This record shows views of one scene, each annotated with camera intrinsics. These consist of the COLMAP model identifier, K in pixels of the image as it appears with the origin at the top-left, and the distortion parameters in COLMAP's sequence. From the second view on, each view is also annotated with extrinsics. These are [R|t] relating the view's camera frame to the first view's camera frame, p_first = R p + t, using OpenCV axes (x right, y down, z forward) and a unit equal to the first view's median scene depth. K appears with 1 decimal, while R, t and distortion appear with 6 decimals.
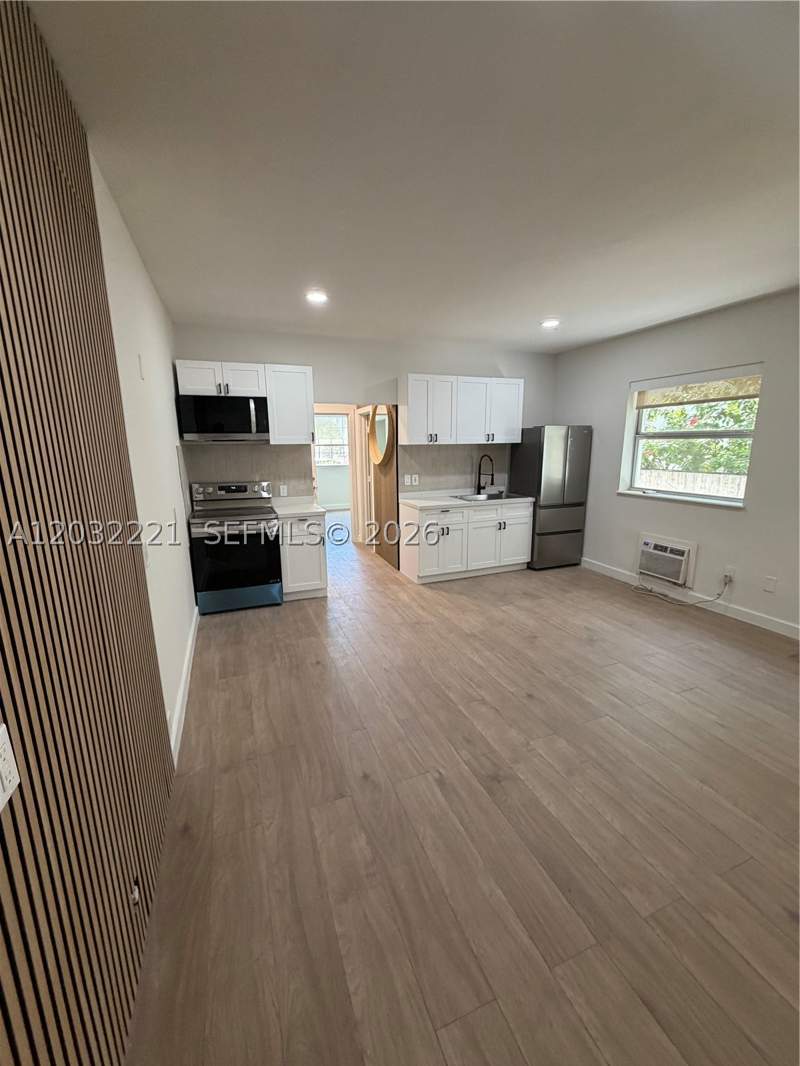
lens RADIAL K [[425.5, 0, 401.8], [0, 425.5, 530.4], [0, 0, 1]] dist [0.000004, 0.000325]
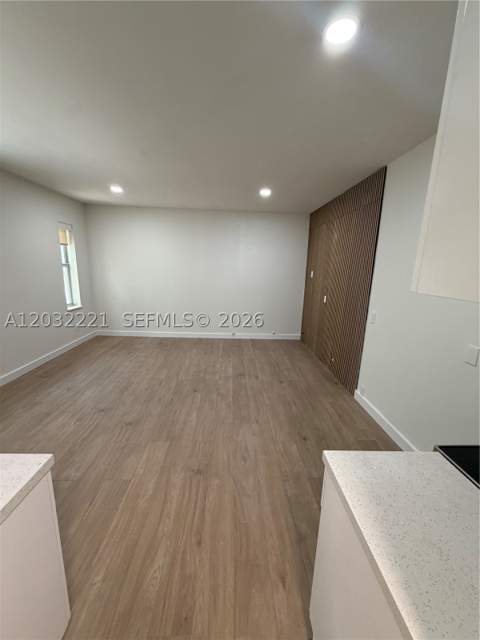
lens RADIAL K [[255.5, 0, 241.1], [0, 255.5, 318.5], [0, 0, 1]] dist [0.000004, 0.000325]
pose [[-0.940877, -0.091313, 0.326210, -0.162669], [0.045436, 0.920264, 0.388651, -0.237788], [-0.335688, 0.380495, -0.861706, 1.109418]]
